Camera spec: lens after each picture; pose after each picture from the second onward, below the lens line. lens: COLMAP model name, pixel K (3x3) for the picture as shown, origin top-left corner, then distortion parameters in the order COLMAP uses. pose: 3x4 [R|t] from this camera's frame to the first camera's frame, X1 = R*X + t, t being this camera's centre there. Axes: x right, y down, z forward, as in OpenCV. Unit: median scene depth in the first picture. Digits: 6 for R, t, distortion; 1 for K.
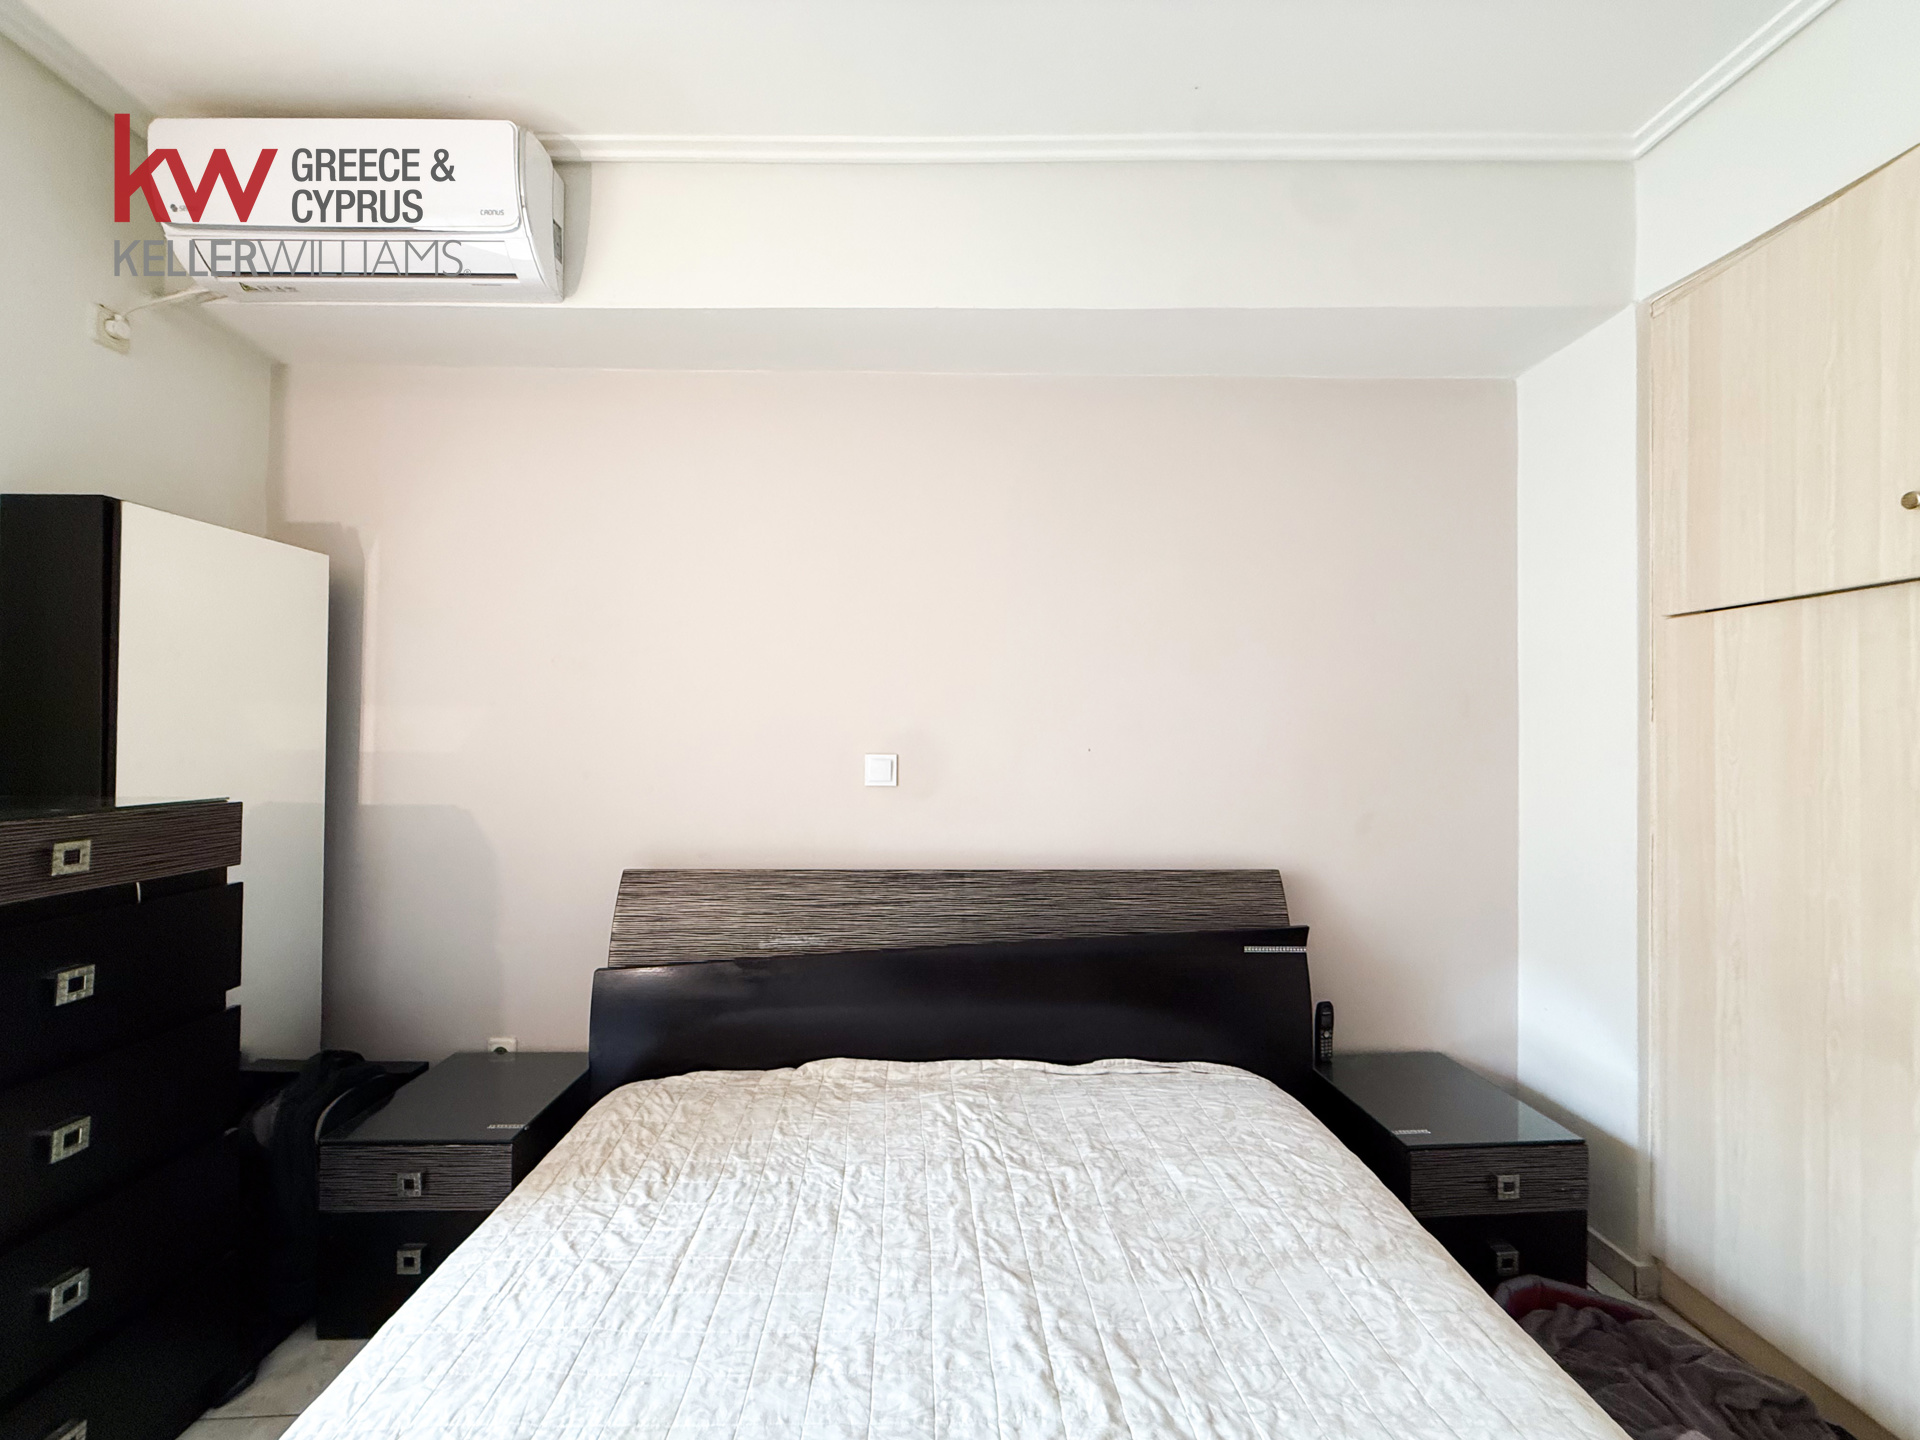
lens RADIAL K [[770.4, 0, 958.2], [0, 770.4, 720.3], [0, 0, 1]] dist [0.000176, -0.000148]
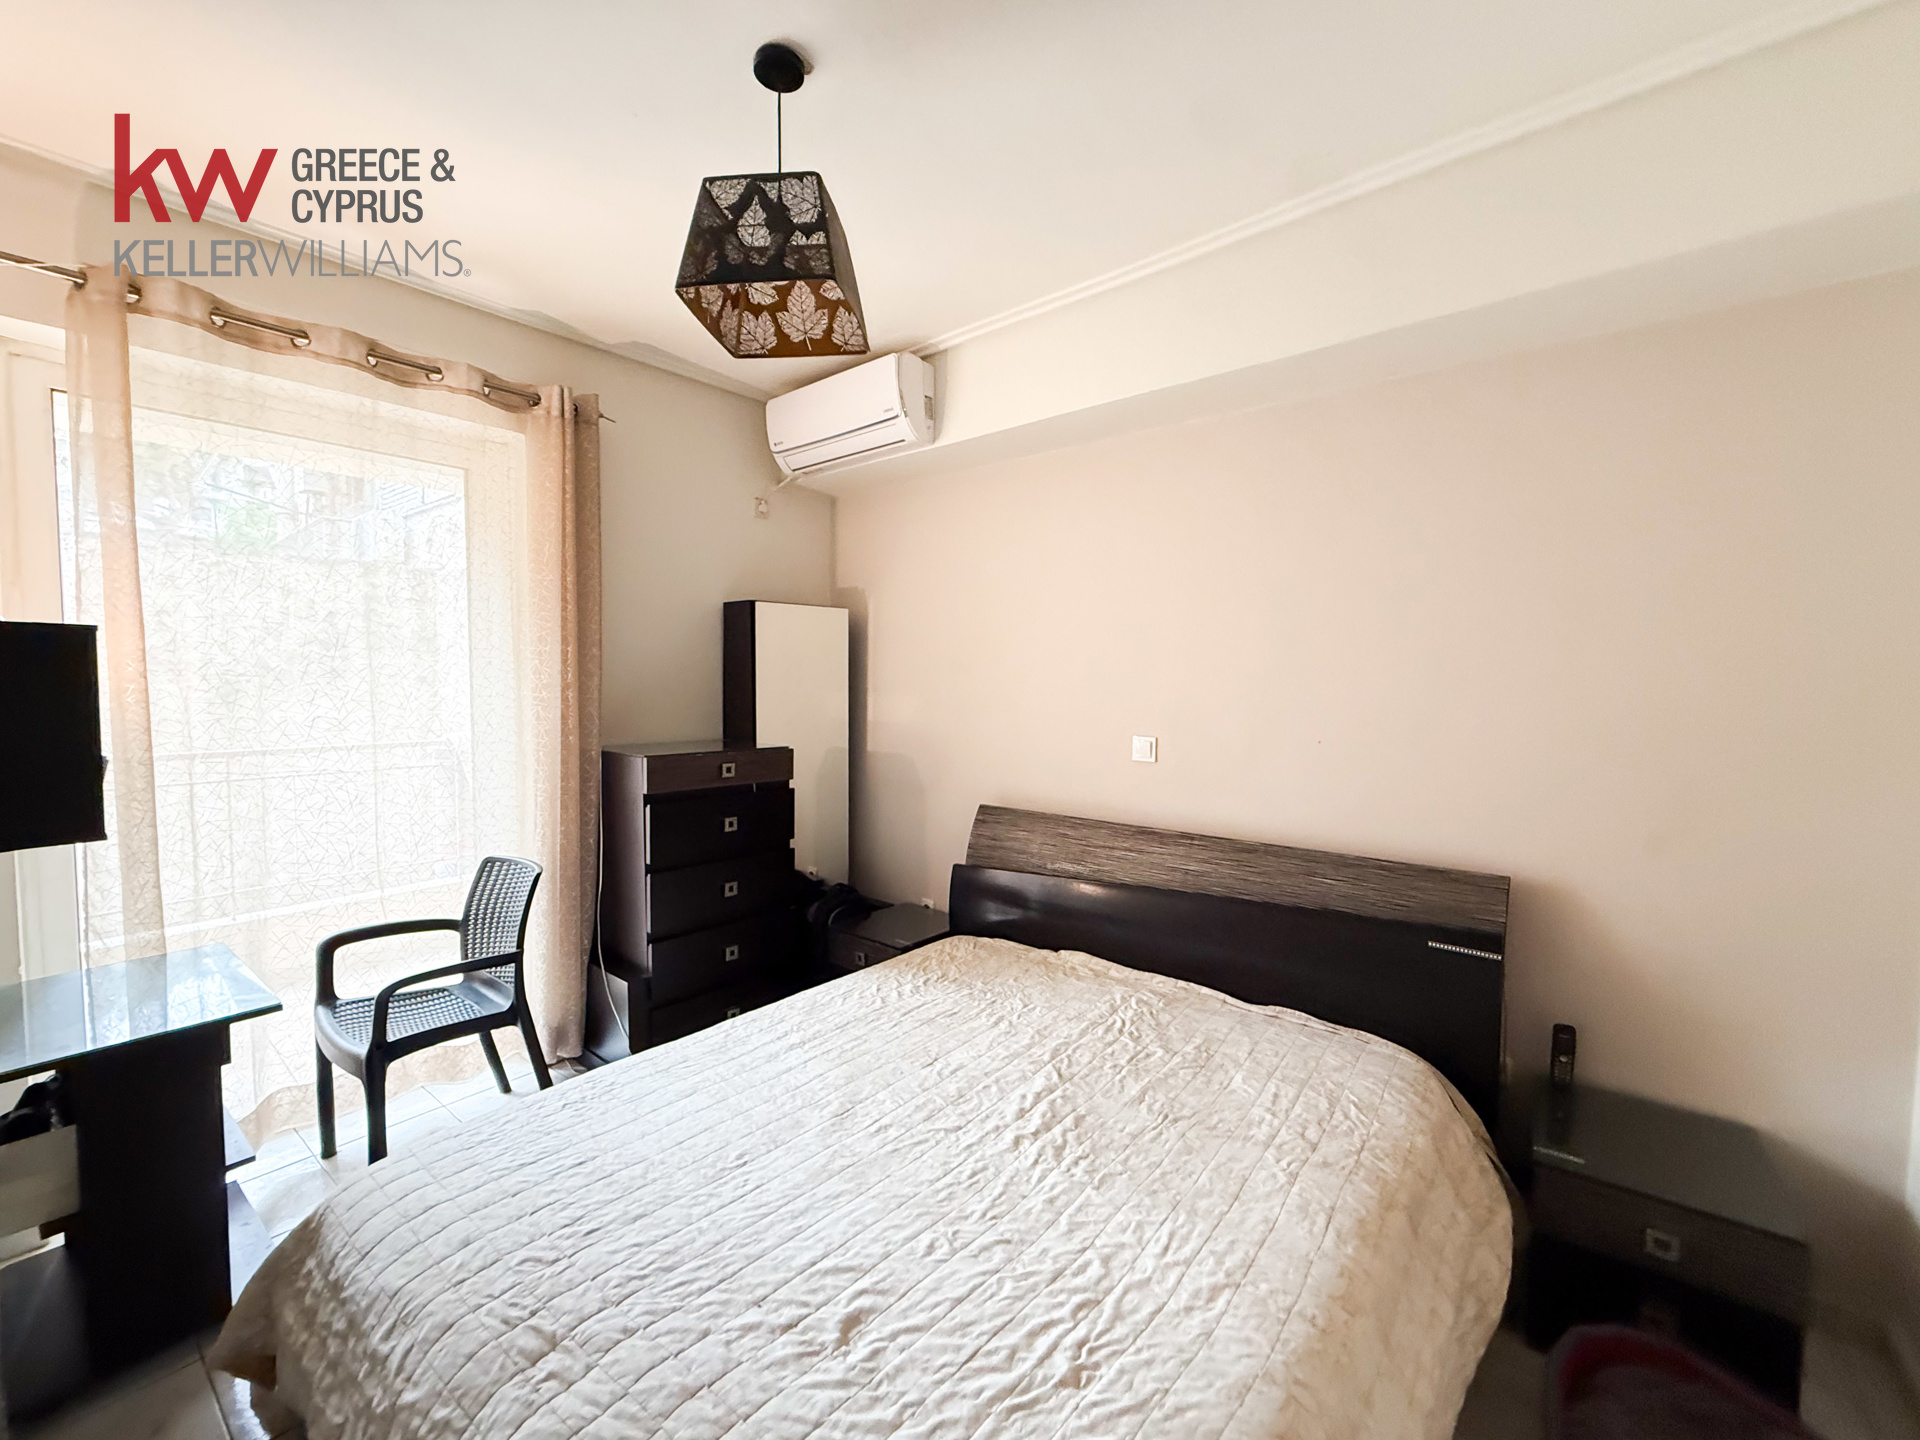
lens RADIAL K [[779.4, 0, 957.2], [0, 779.4, 721.6], [0, 0, 1]] dist [0.001218, 0.000124]
pose [[0.753191, 0.037553, -0.656729, 0.641199], [0.005084, 0.998007, 0.062898, -0.079732], [0.657783, -0.050713, 0.751499, -0.217824]]
